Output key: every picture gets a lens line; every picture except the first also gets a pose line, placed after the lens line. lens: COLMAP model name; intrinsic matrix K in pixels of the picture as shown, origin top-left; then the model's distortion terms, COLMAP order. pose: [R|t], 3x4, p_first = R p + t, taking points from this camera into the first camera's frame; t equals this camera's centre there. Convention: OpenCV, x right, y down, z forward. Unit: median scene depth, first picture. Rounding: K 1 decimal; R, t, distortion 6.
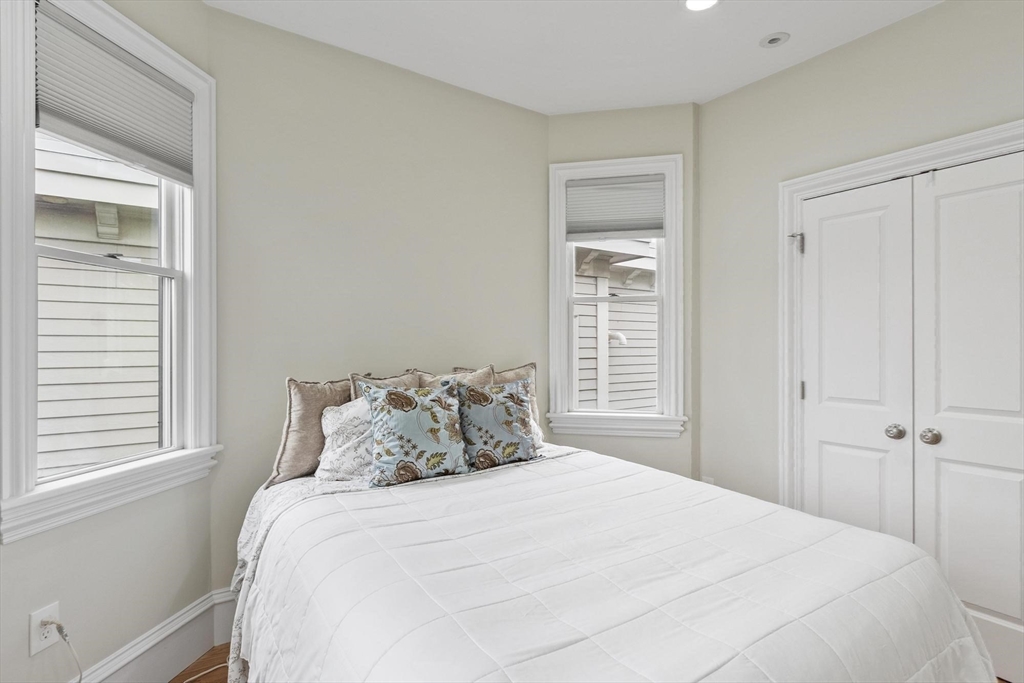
lens RADIAL K [[521.1, 0, 506.8], [0, 521.1, 342.7], [0, 0, 1]] dist [0.001900, -0.000157]
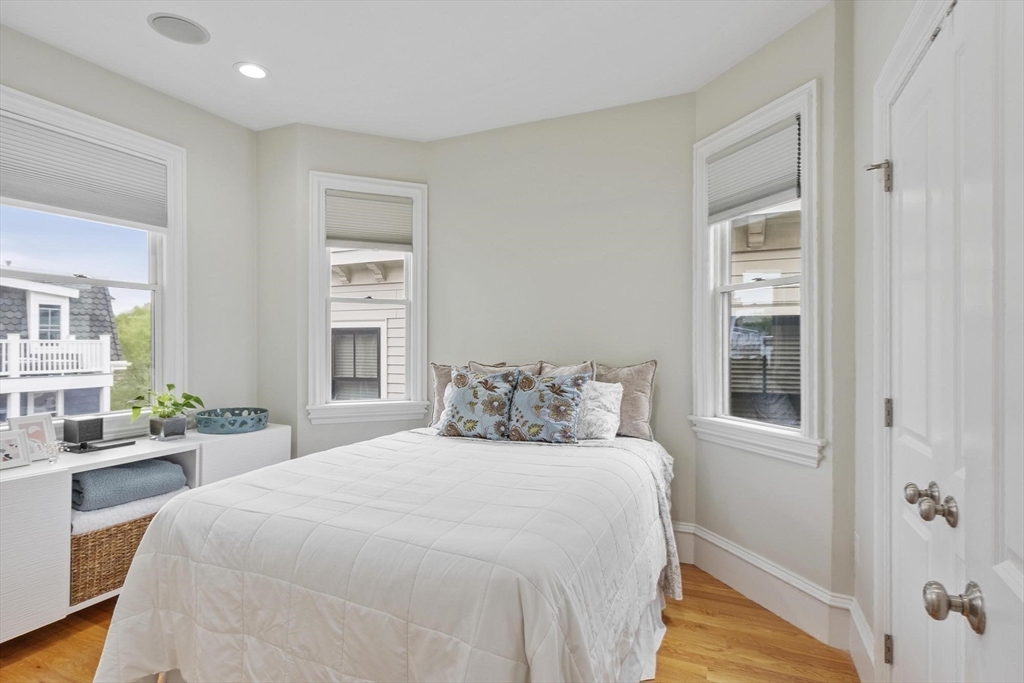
lens RADIAL K [[521.1, 0, 486.8], [0, 521.1, 342.6], [0, 0, 1]] dist [0.001900, -0.000157]
pose [[0.497504, -0.002938, -0.867456, 1.011041], [0.004407, 0.999990, -0.000859, 0.008523], [0.867450, -0.003396, 0.497512, 0.329229]]
